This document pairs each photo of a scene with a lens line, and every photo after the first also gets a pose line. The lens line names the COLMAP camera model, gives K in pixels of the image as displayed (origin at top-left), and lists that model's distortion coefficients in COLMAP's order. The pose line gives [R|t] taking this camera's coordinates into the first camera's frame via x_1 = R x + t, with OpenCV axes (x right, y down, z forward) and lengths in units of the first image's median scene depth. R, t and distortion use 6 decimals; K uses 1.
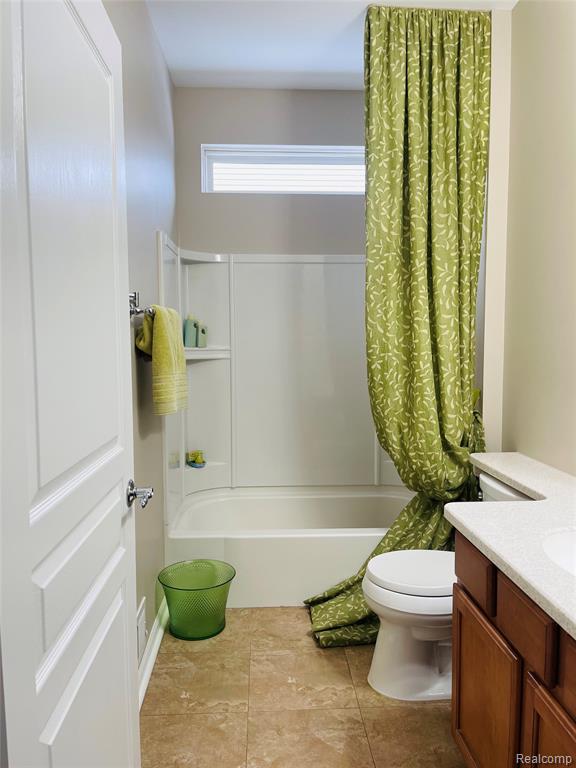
lens RADIAL K [[598.7, 0, 292.4], [0, 598.7, 389.0], [0, 0, 1]] dist [0.100777, -0.133534]
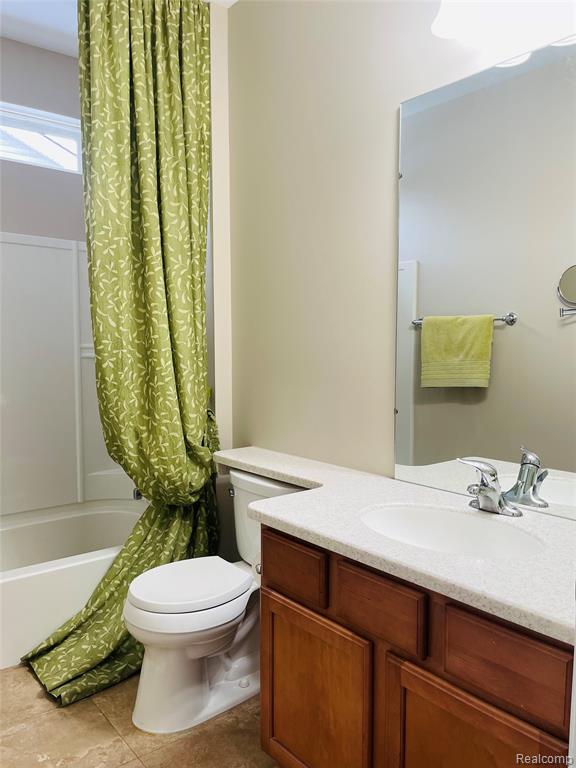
lens RADIAL K [[598.7, 0, 292.4], [0, 598.7, 389.0], [0, 0, 1]] dist [0.100777, -0.133534]
pose [[0.801866, -0.037909, 0.596301, -0.176410], [0.043268, 0.999049, 0.005329, 0.004517], [-0.595936, 0.021528, 0.802743, 0.138111]]
